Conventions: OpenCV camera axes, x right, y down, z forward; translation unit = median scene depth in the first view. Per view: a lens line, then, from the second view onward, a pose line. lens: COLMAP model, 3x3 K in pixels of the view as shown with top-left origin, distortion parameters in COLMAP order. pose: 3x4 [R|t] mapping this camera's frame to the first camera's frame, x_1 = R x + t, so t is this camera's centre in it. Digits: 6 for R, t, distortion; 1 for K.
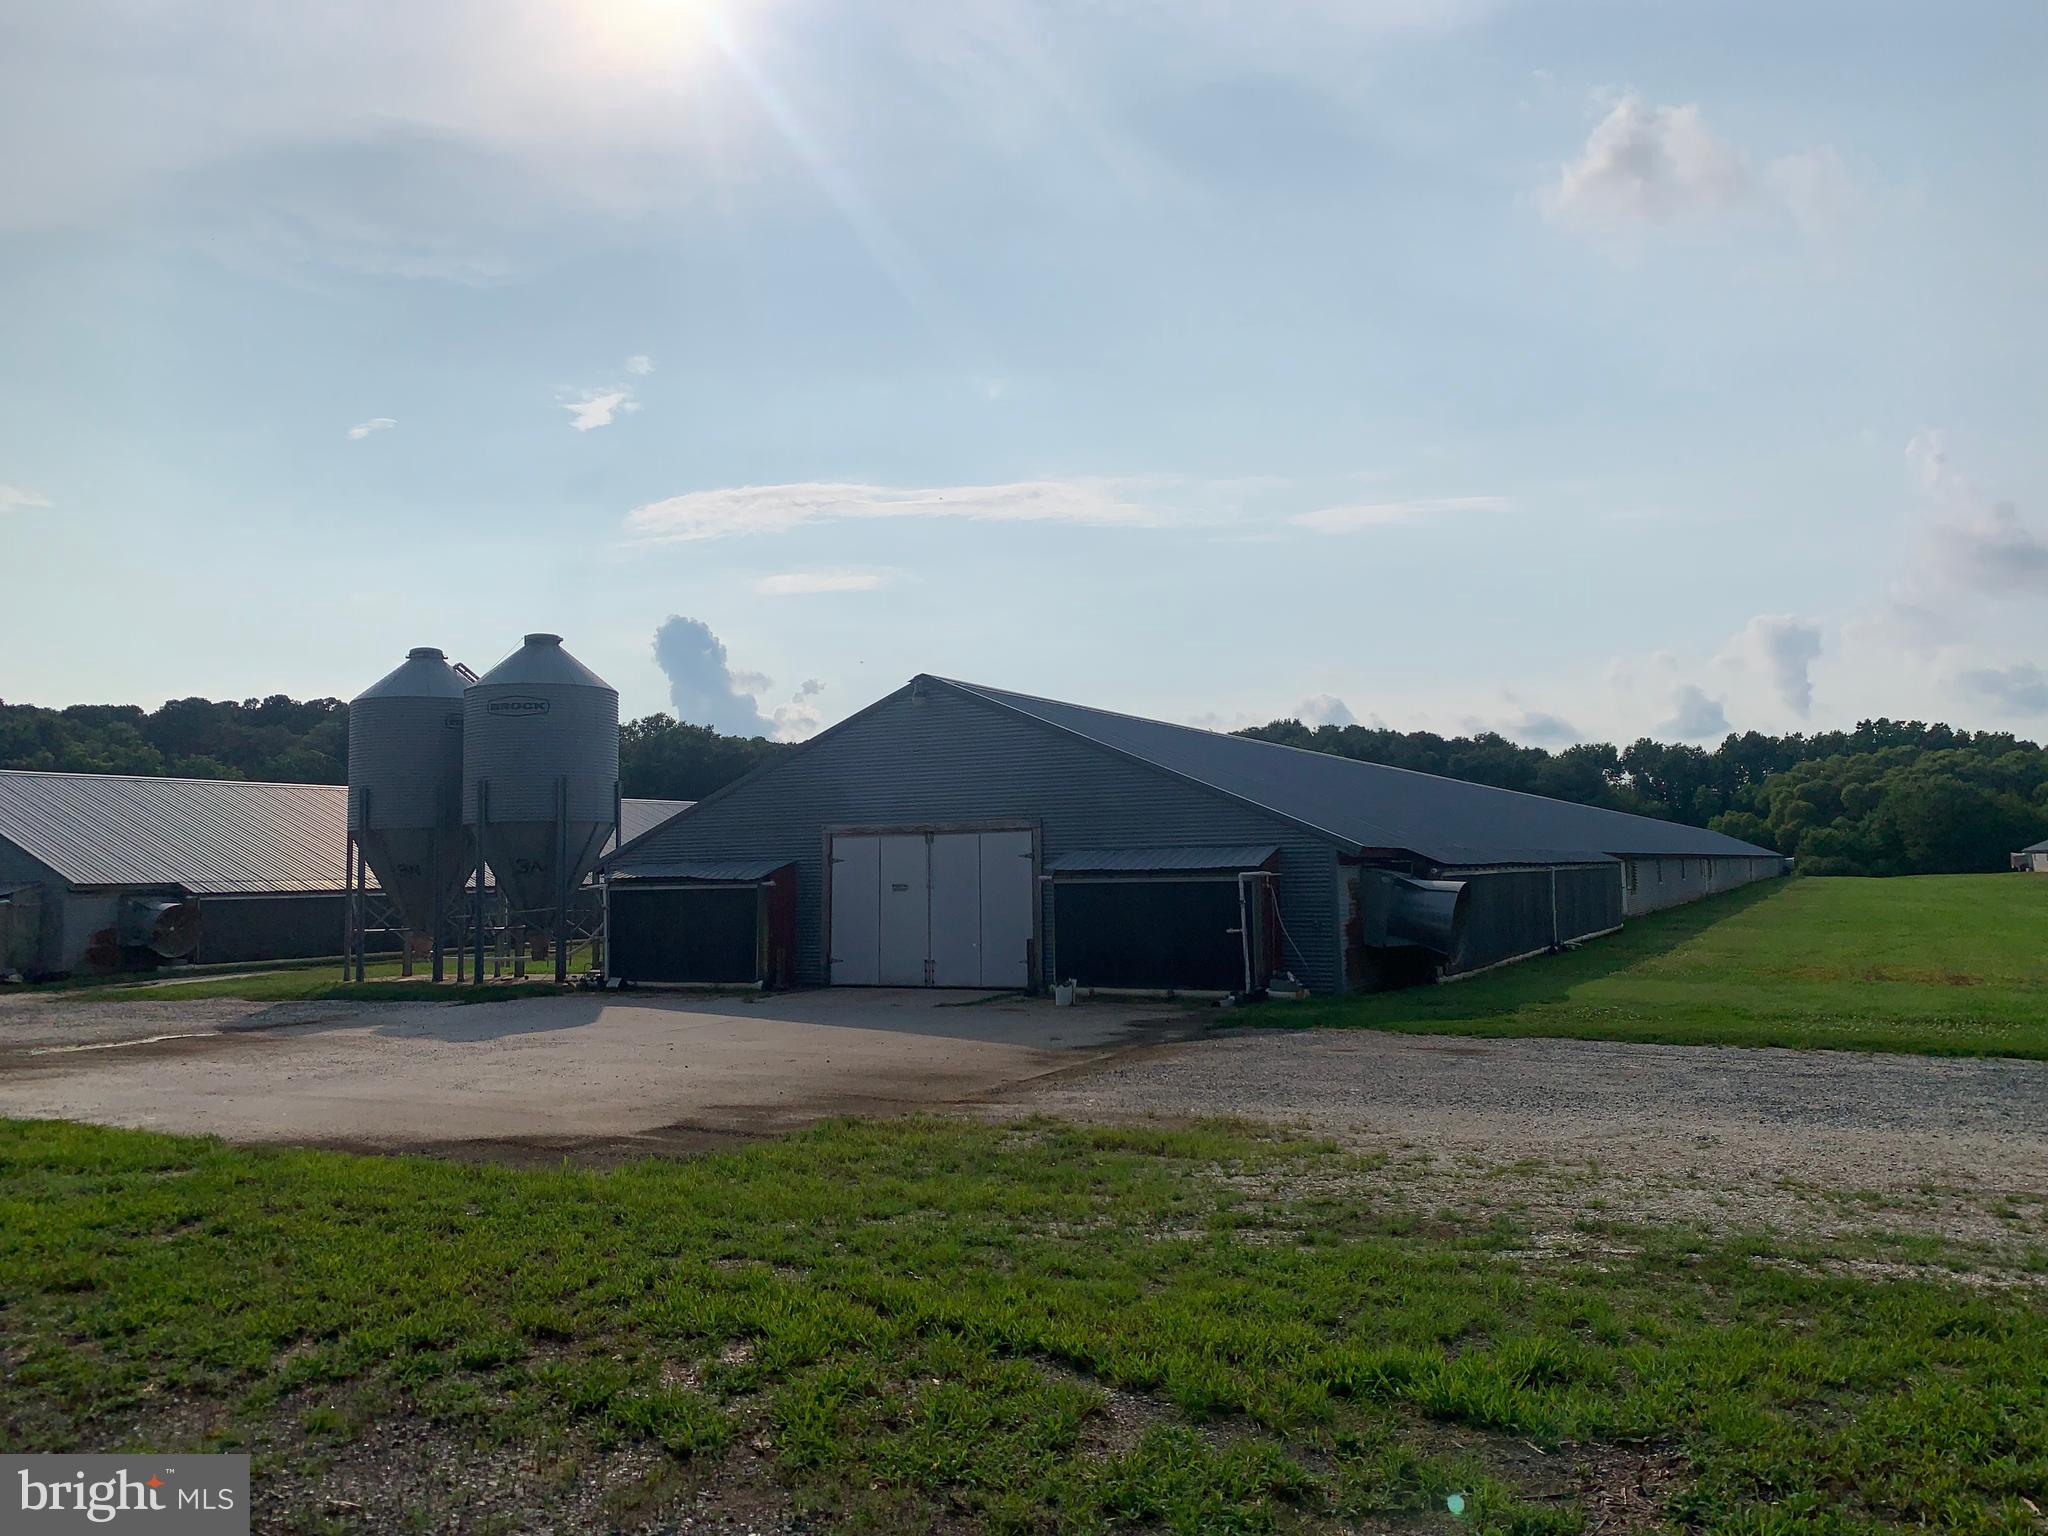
lens RADIAL K [[1559.9, 0, 1024.0], [0, 1559.9, 768.0], [0, 0, 1]] dist [0.004532, 0.001121]
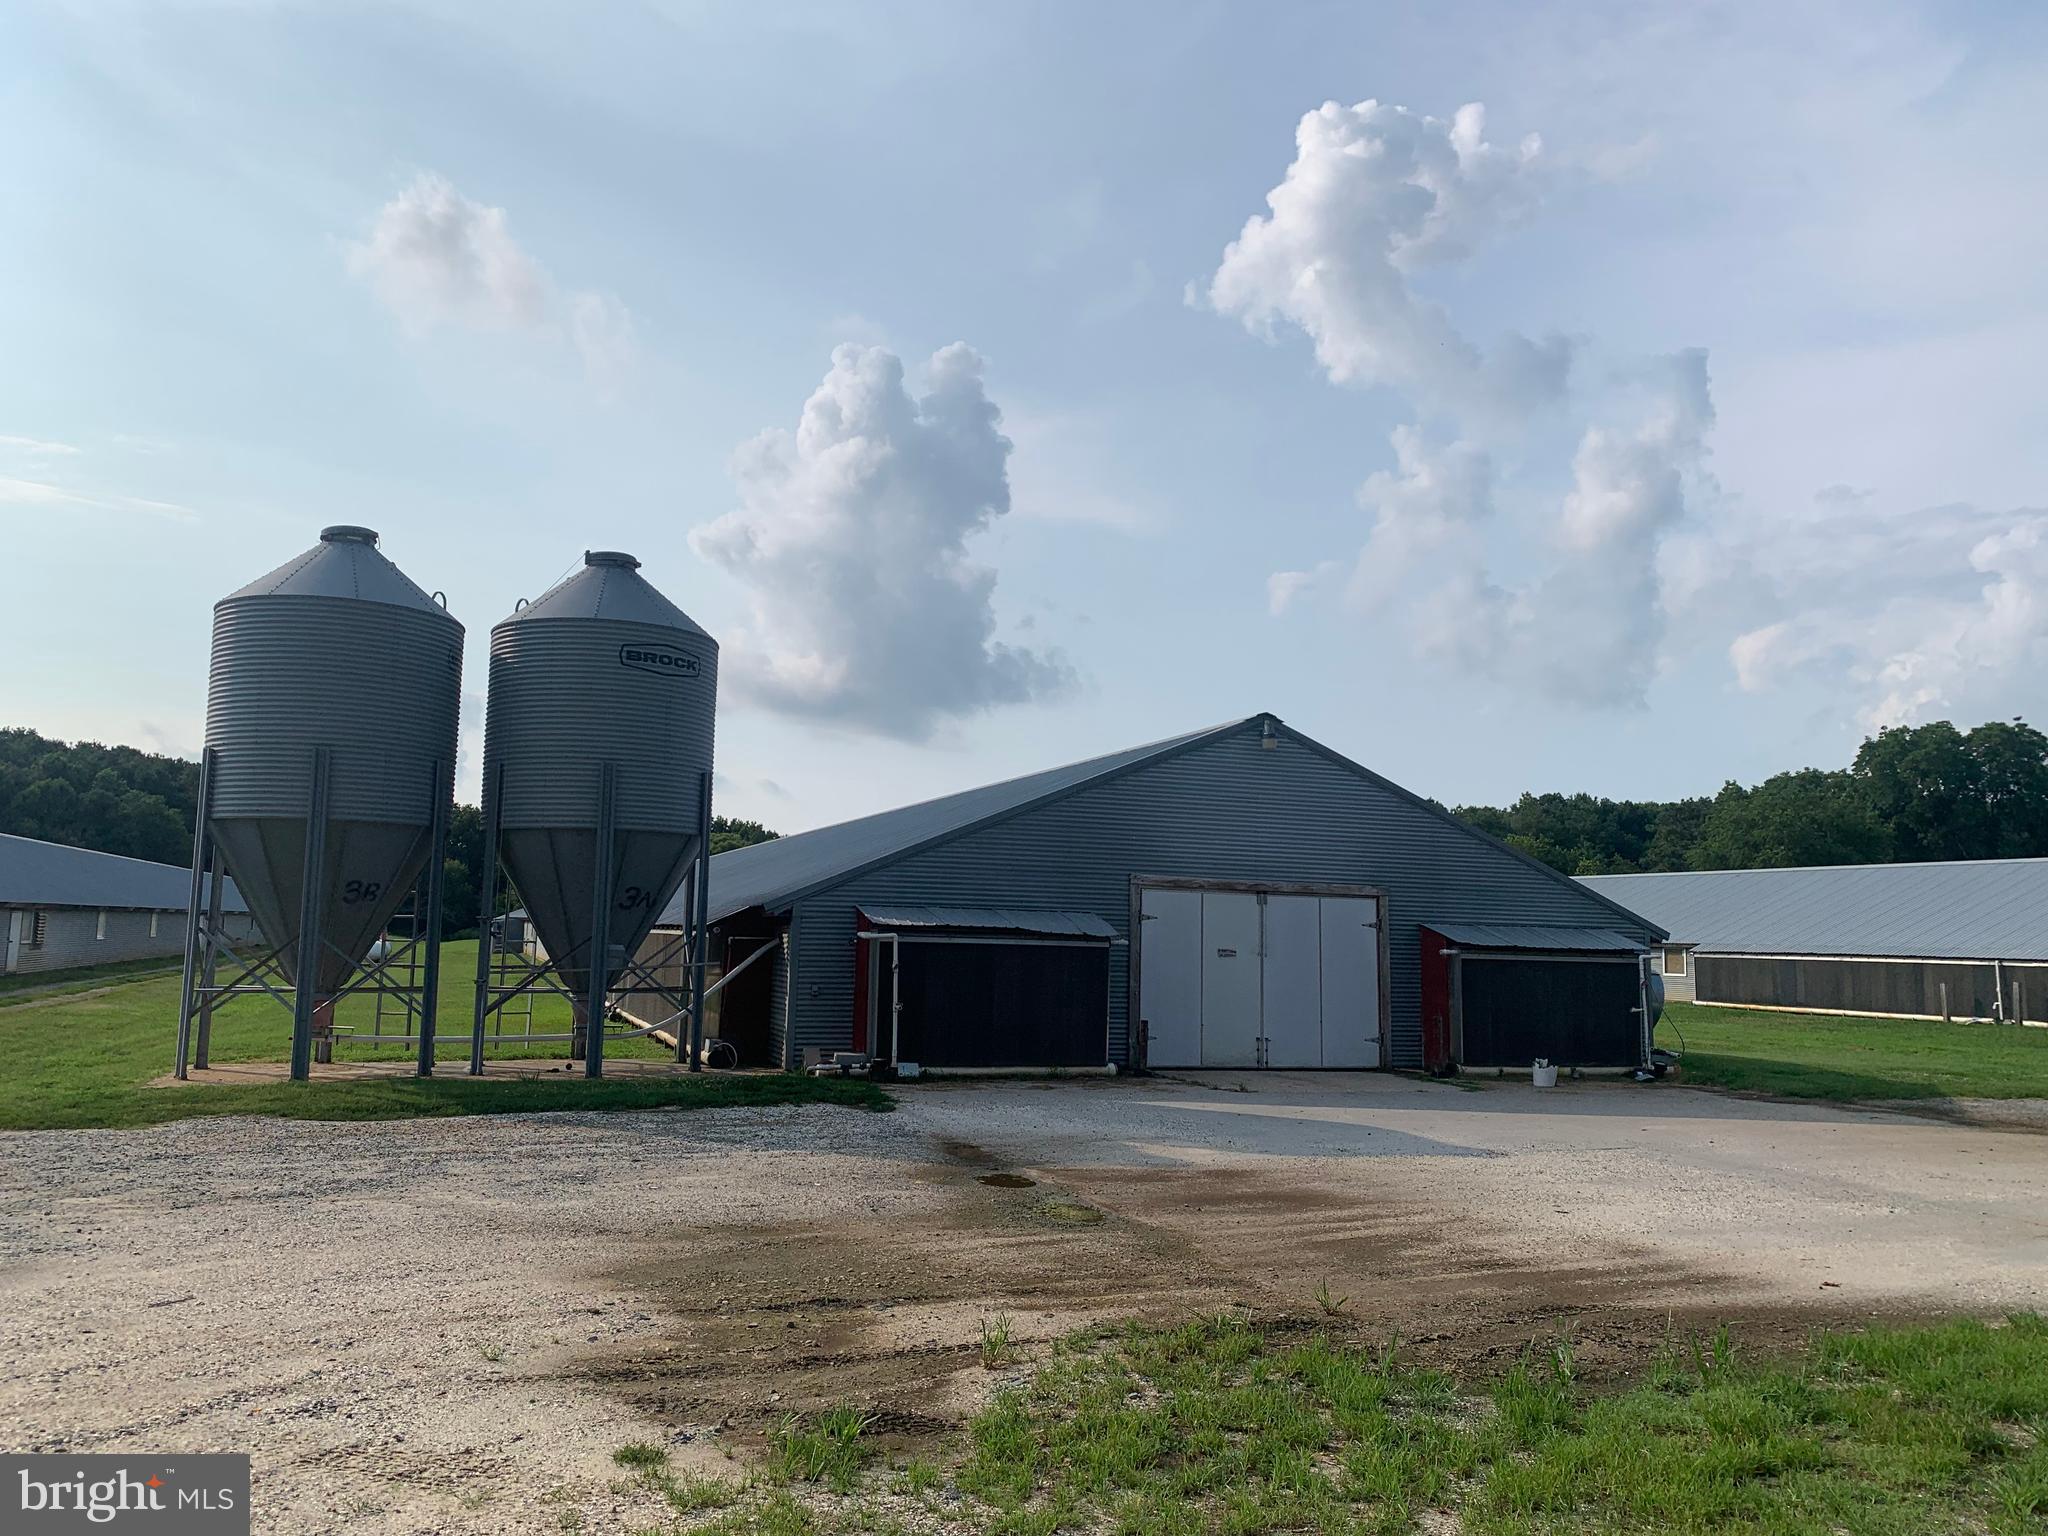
lens RADIAL K [[1590.2, 0, 1024.0], [0, 1590.2, 768.0], [0, 0, 1]] dist [-0.004855, -0.005030]
pose [[0.679645, 0.113675, 0.724680, -0.806697], [-0.093888, 0.993275, -0.067754, 0.044940], [-0.727508, -0.021990, 0.685747, 0.480108]]
